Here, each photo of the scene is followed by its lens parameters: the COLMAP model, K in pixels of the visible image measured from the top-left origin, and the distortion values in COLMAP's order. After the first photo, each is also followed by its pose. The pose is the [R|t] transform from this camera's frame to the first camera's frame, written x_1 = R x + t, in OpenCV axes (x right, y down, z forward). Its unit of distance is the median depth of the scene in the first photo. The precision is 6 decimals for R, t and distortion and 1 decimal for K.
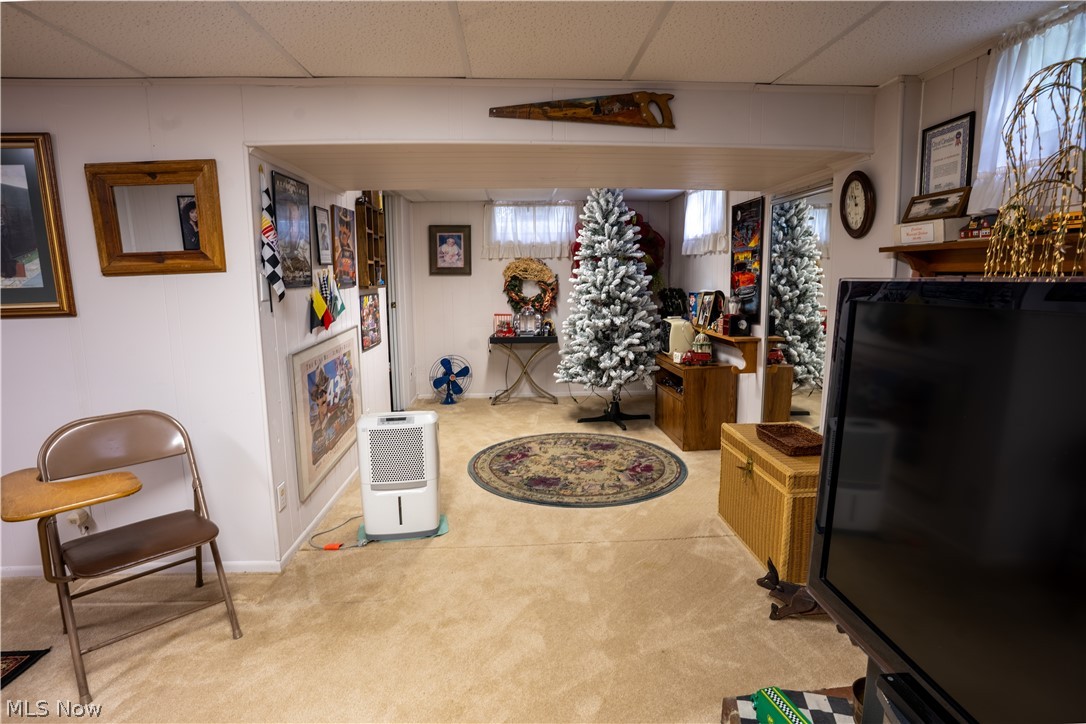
lens RADIAL K [[555.1, 0, 544.9], [0, 555.1, 359.9], [0, 0, 1]] dist [-0.074586, 0.035234]
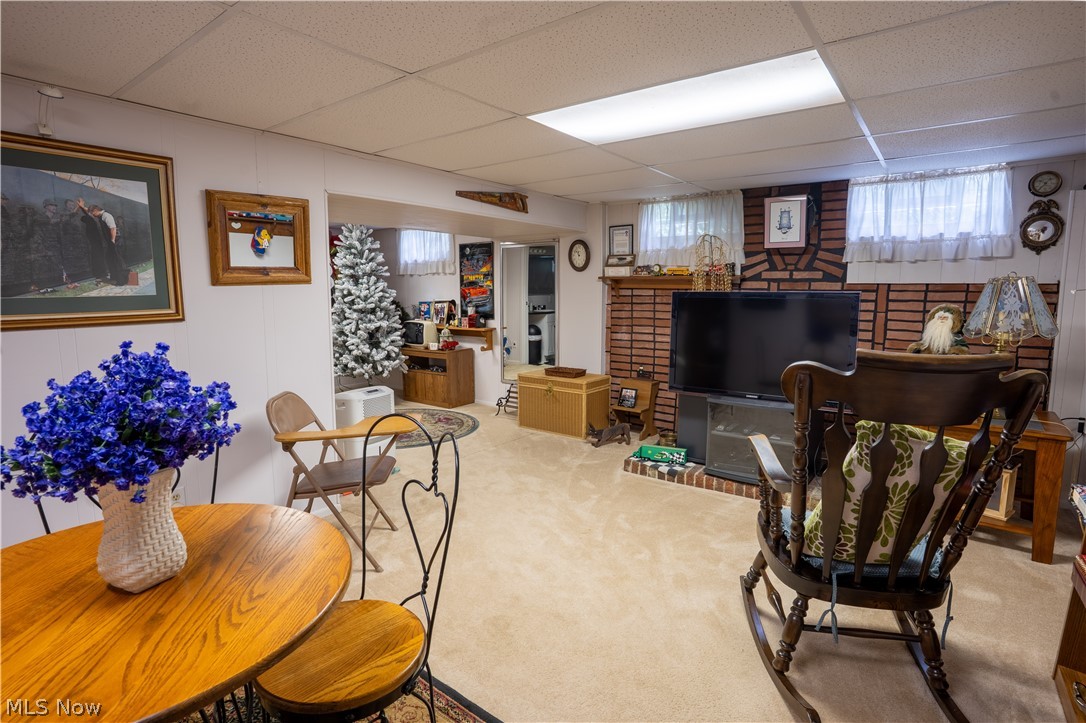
lens RADIAL K [[555.1, 0, 544.9], [0, 555.1, 359.4], [0, 0, 1]] dist [-0.074586, 0.035234]
pose [[0.644933, -0.088509, 0.759097, -1.141952], [0.110492, 0.993634, 0.021981, 0.049885], [-0.756210, 0.069698, 0.650607, -0.259410]]
